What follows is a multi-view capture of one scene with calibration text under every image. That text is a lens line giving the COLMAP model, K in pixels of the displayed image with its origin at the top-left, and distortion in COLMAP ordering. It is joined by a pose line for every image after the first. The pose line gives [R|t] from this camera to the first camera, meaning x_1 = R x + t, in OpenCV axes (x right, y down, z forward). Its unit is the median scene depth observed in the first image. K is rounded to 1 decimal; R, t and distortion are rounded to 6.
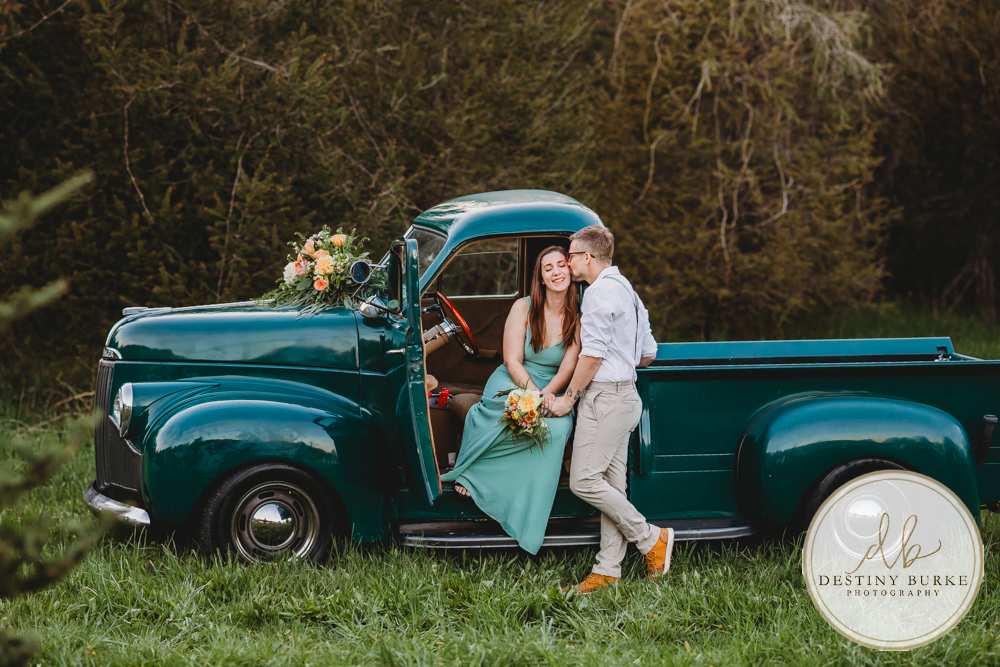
lens RADIAL K [[2903.6, 0, 476.3], [0, 2903.6, 334.7], [0, 0, 1]] dist [0.048547, -0.848334]
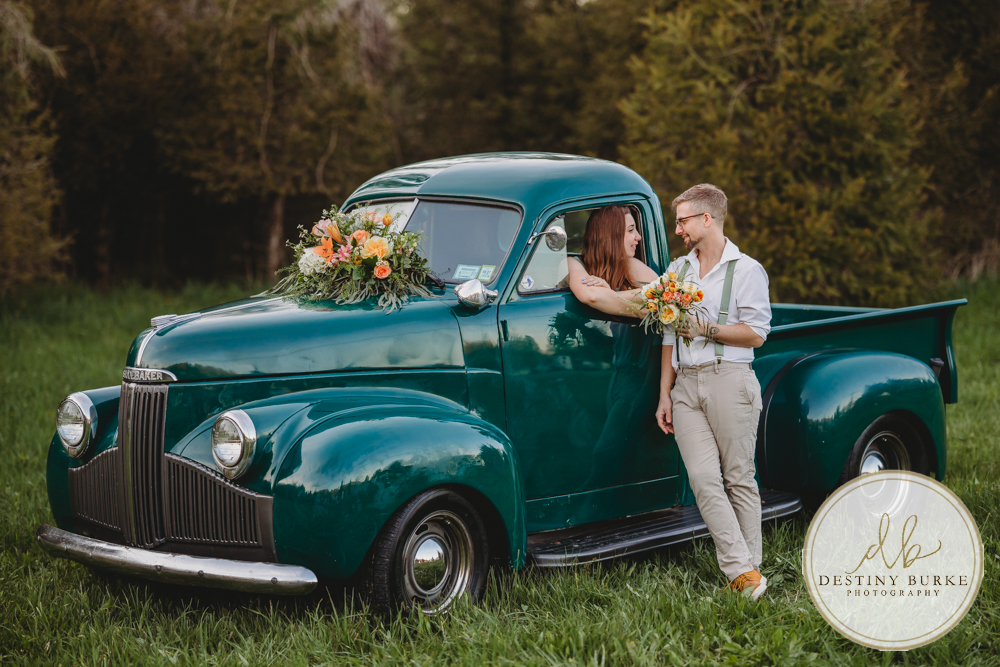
lens RADIAL K [[2296.9, 0, 475.0], [0, 2296.9, 314.0], [0, 0, 1]] dist [0.014216, -0.224908]
pose [[0.837272, -0.074127, 0.541738, -0.283241], [0.068220, 0.997188, 0.031010, -0.017134], [-0.542514, 0.010993, 0.839975, 0.308794]]
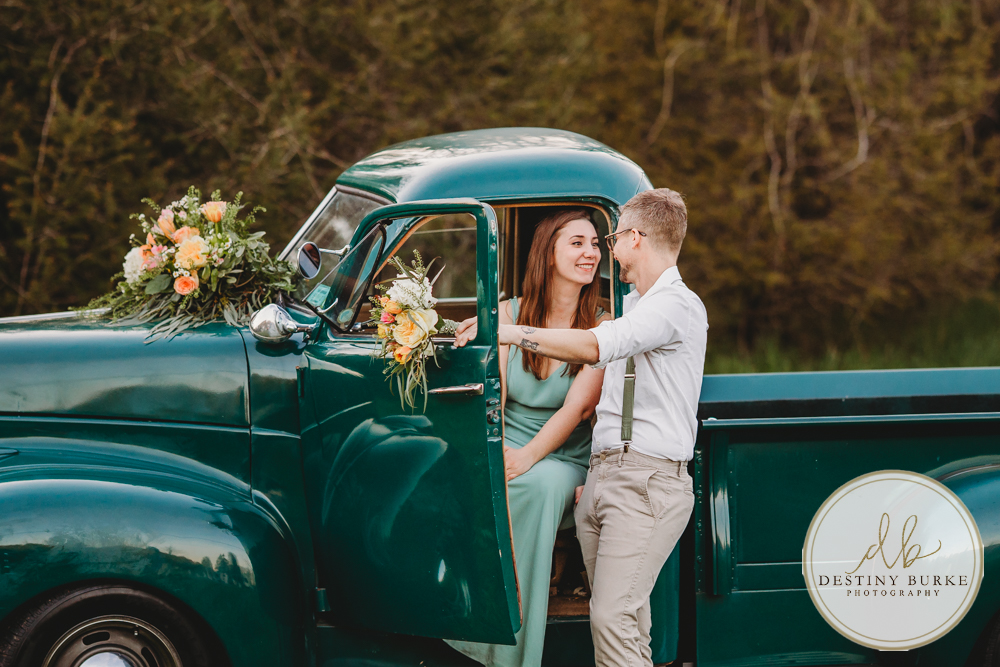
lens RADIAL K [[3867.6, 0, 500.1], [0, 3867.6, 394.4], [0, 0, 1]] dist [0.059254, -1.279038]
pose [[0.999523, -0.003436, 0.030699, -0.009299], [0.002847, 0.999812, 0.019181, -0.007038], [-0.030759, -0.019085, 0.999345, 0.138843]]
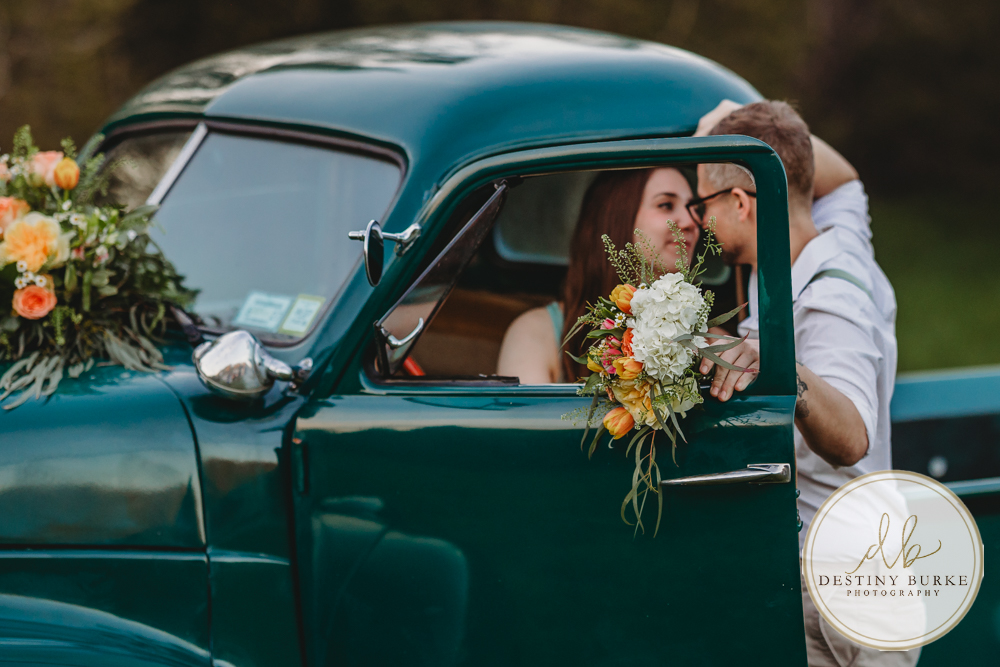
lens RADIAL K [[4160.0, 0, 500.3], [0, 4160.0, 334.2], [0, 0, 1]] dist [-0.043940, 1.053300]
pose [[0.925998, -0.038736, 0.375536, -0.134975], [0.032931, 0.999218, 0.021868, -0.016088], [-0.376090, -0.007883, 0.926550, 0.379826]]
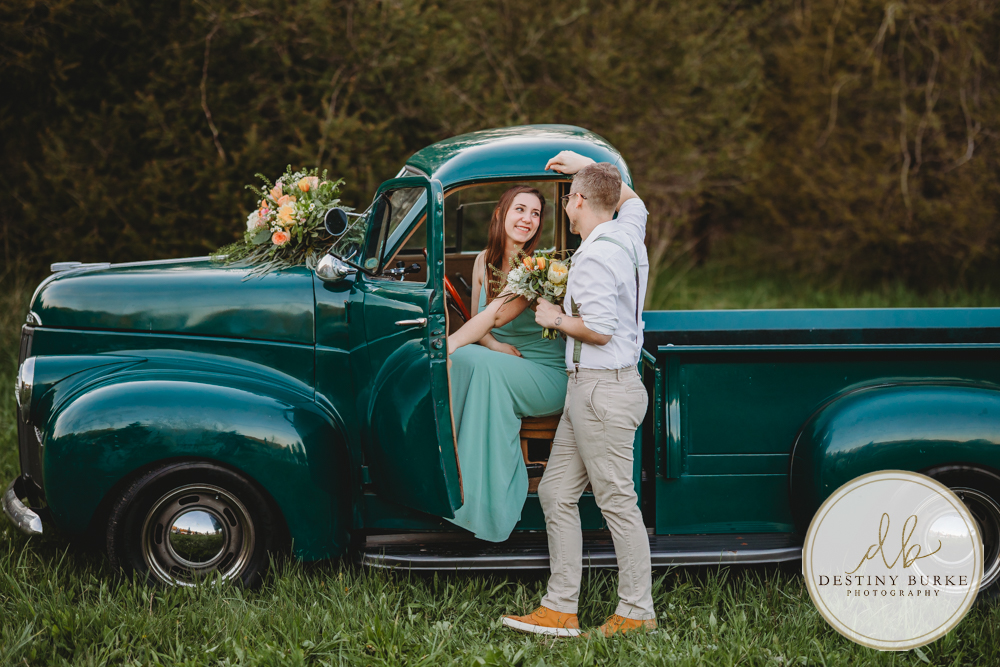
lens RADIAL K [[2405.8, 0, 498.9], [0, 2405.8, 321.0], [0, 0, 1]] dist [0.009413, -0.099039]
pose [[0.992930, 0.015396, -0.117695, 0.063342], [-0.012359, 0.999573, 0.026489, -0.009131], [0.118053, -0.024847, 0.992696, 0.241733]]
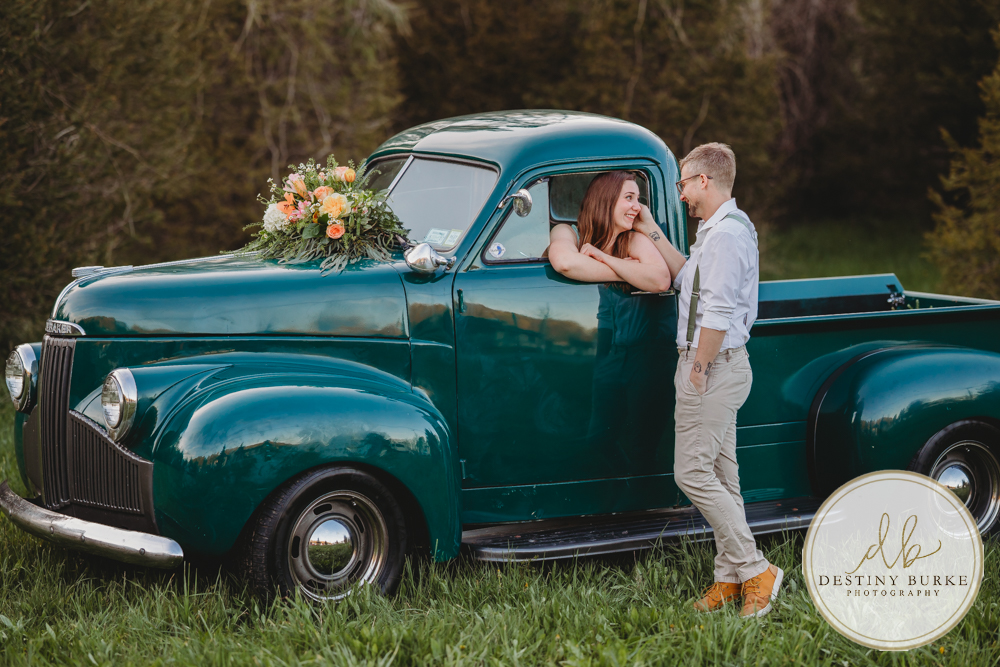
lens RADIAL K [[2405.8, 0, 498.9], [0, 2405.8, 321.0], [0, 0, 1]] dist [0.009413, -0.099039]
pose [[0.943975, -0.034189, 0.328240, -0.162693], [0.026191, 0.999243, 0.028757, -0.007592], [-0.328975, -0.018549, 0.944156, 0.270808]]
